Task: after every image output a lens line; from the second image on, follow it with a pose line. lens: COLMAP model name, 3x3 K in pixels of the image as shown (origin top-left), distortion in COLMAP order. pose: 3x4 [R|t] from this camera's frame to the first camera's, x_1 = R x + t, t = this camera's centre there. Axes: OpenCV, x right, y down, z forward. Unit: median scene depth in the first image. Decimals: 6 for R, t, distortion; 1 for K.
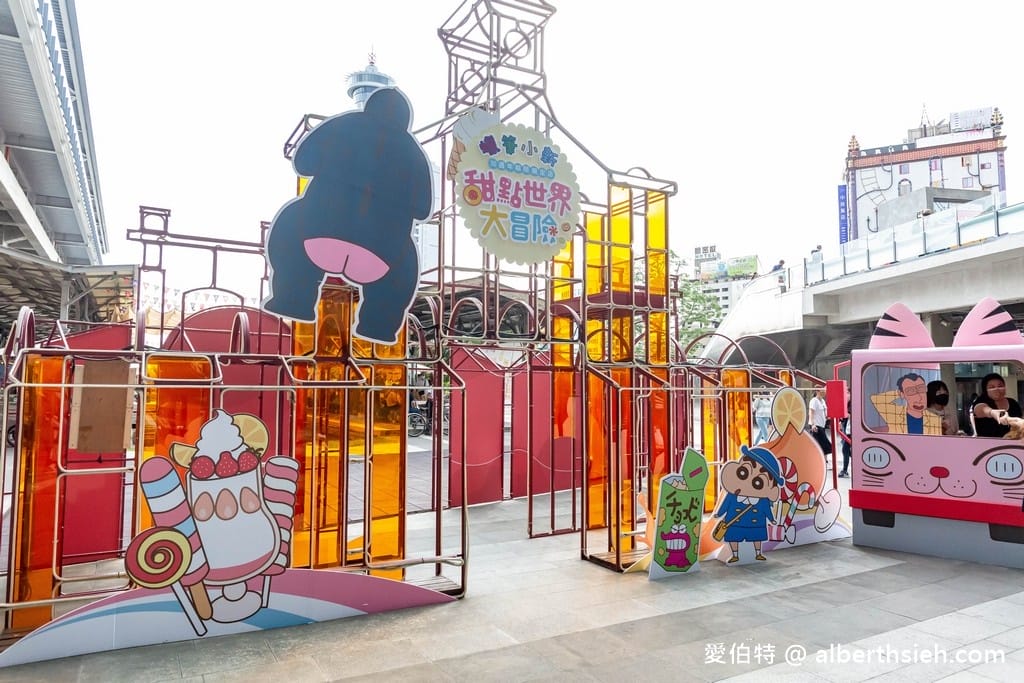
lens RADIAL K [[700.6, 0, 506.2], [0, 700.6, 339.2], [0, 0, 1]] dist [-0.055911, 0.019345]
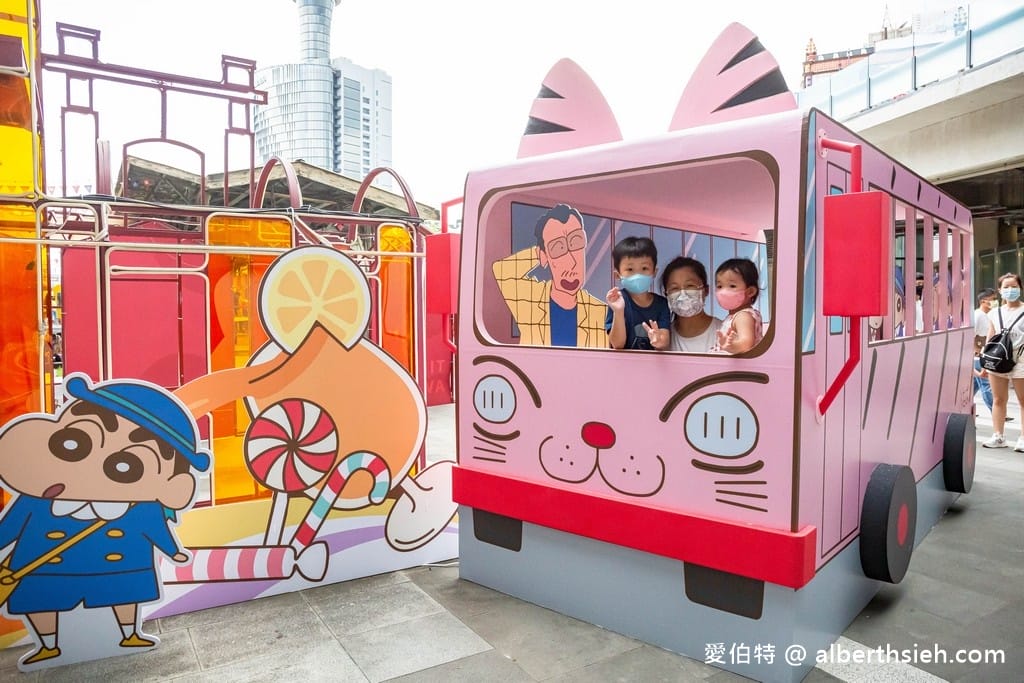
lens RADIAL K [[700.6, 0, 515.3], [0, 700.6, 344.5], [0, 0, 1]] dist [-0.055911, 0.019345]
pose [[0.998369, -0.011171, 0.055994, 0.527582], [0.004540, 0.993100, 0.117185, 0.082907], [-0.056917, -0.116740, 0.991530, 0.551012]]
